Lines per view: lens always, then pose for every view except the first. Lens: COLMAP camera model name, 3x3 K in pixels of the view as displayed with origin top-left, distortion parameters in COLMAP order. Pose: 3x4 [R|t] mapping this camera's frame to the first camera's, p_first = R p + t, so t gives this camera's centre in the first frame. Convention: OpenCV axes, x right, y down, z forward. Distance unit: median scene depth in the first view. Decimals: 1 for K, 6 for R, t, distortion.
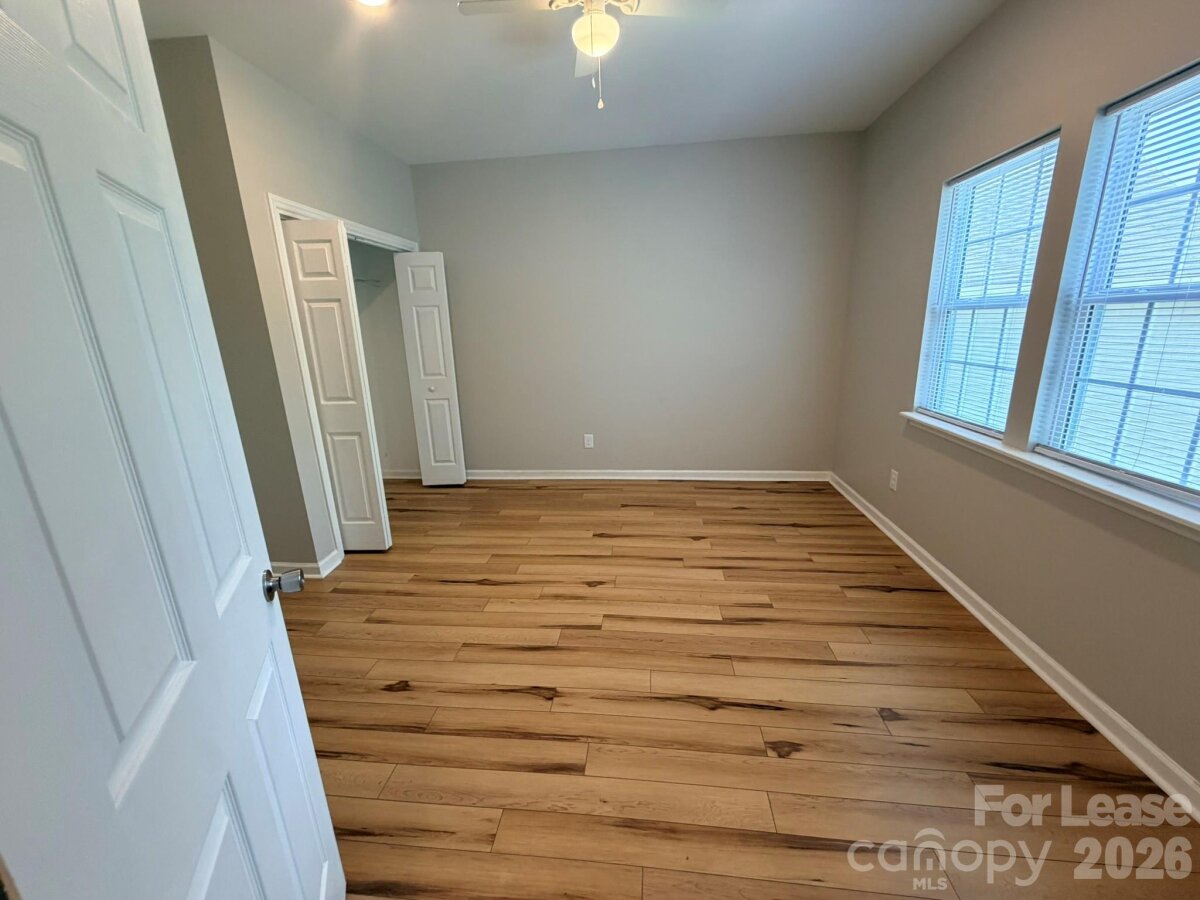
lens RADIAL K [[480.8, 0, 599.3], [0, 480.8, 450.7], [0, 0, 1]] dist [-0.000889, 0.000175]
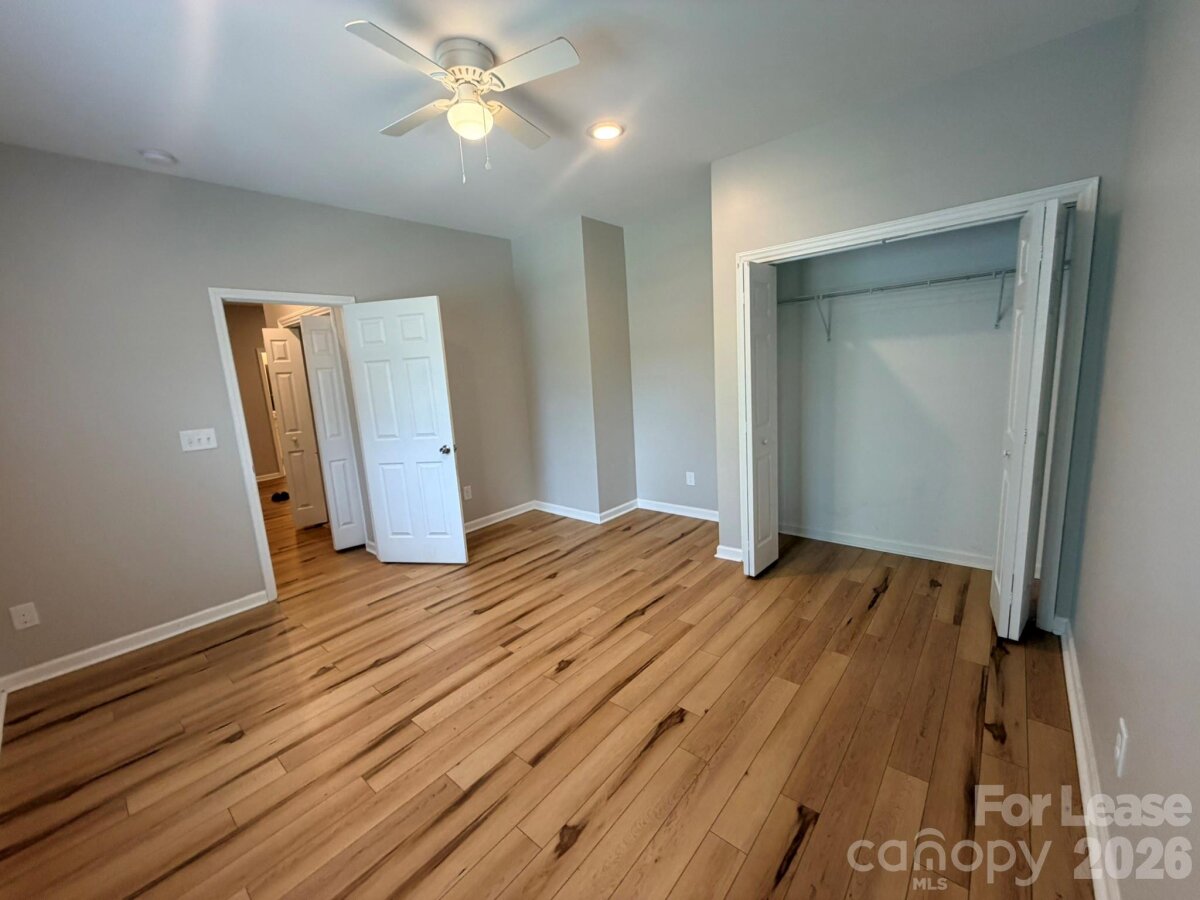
lens RADIAL K [[480.8, 0, 598.7], [0, 480.8, 447.6], [0, 0, 1]] dist [-0.000889, 0.000175]
pose [[-0.562299, 0.206853, -0.800644, 0.628585], [-0.131988, 0.933345, 0.333834, -0.438912], [0.816332, 0.293390, -0.497517, 1.476147]]
